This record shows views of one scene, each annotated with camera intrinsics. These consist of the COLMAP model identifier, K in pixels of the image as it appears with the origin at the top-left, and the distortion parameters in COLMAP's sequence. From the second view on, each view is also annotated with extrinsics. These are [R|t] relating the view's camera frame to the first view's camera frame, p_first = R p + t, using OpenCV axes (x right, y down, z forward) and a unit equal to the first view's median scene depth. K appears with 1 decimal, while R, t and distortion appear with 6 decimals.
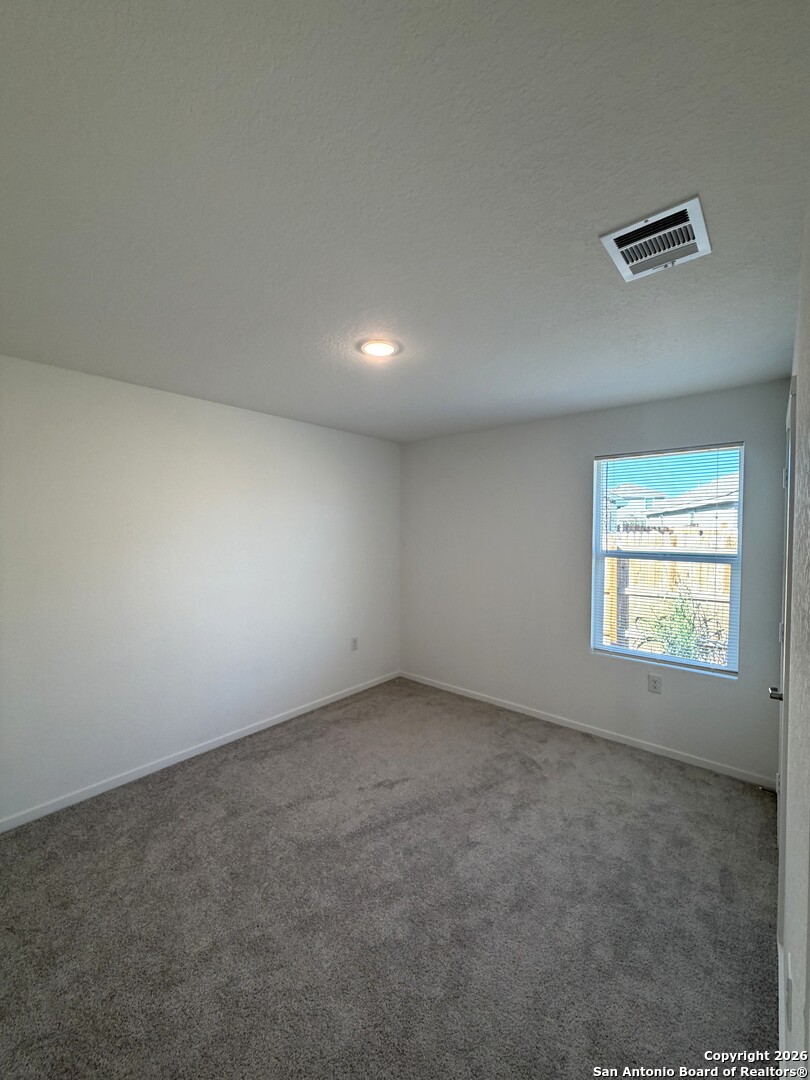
lens RADIAL K [[428.9, 0, 398.5], [0, 428.9, 538.4], [0, 0, 1]] dist [-0.002329, -0.000421]
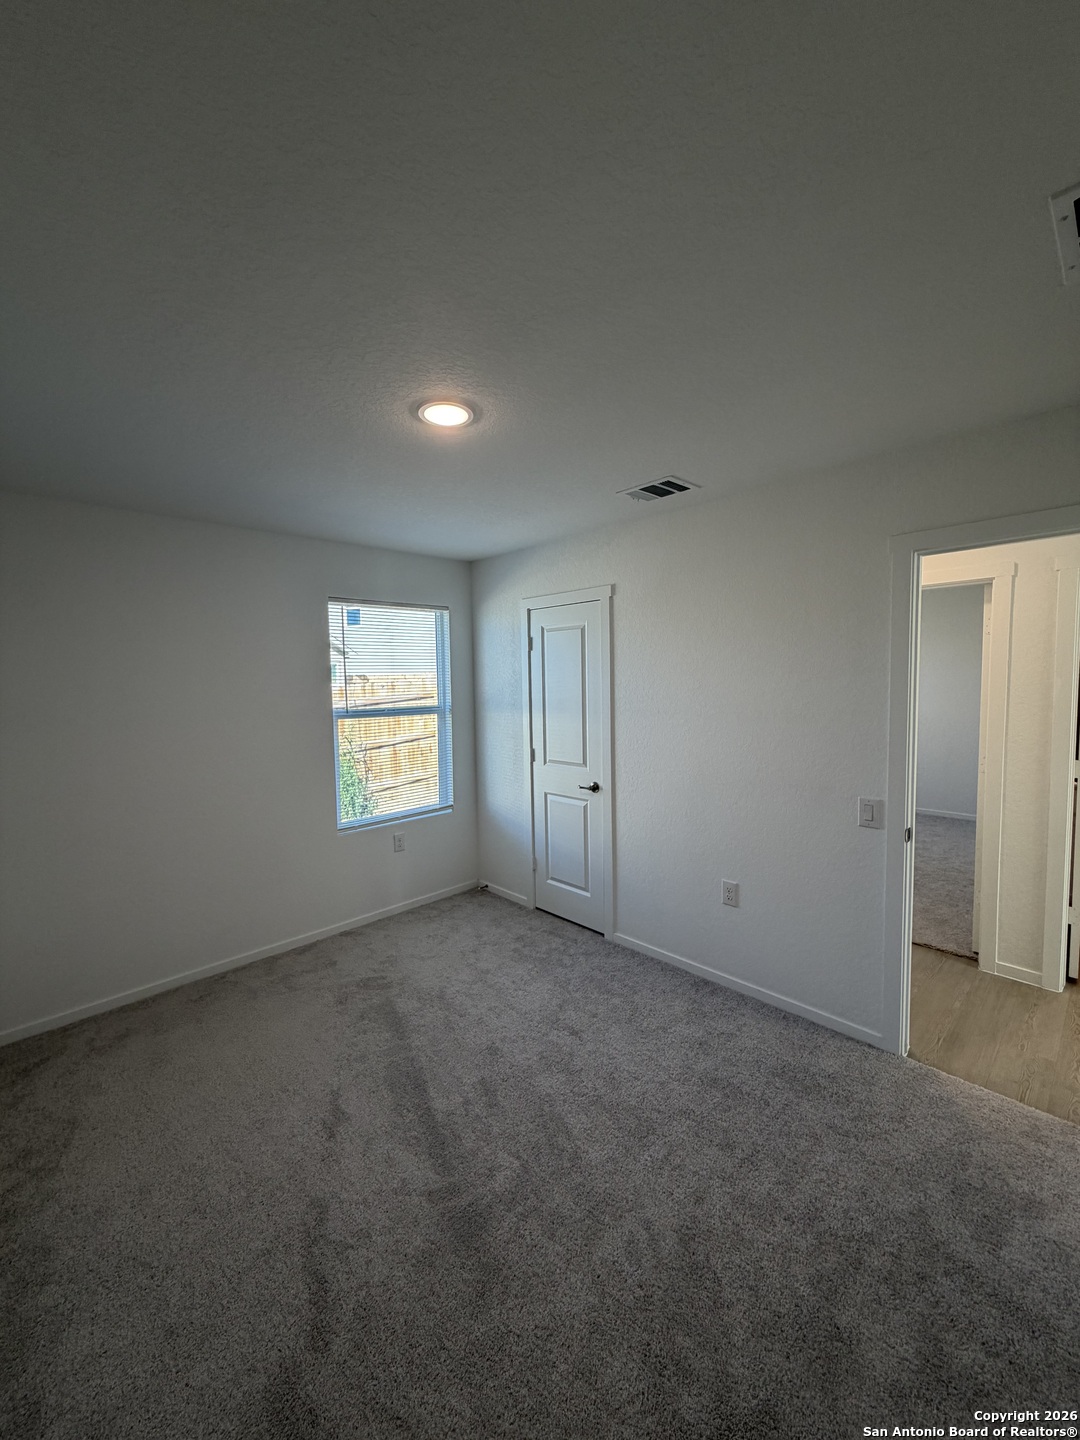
lens RADIAL K [[571.9, 0, 539.2], [0, 571.9, 716.6], [0, 0, 1]] dist [-0.002329, -0.000421]
pose [[0.084728, -0.067700, 0.994102, -0.661719], [0.044666, 0.996944, 0.064087, -0.016466], [-0.995402, 0.038973, 0.087493, 0.562449]]
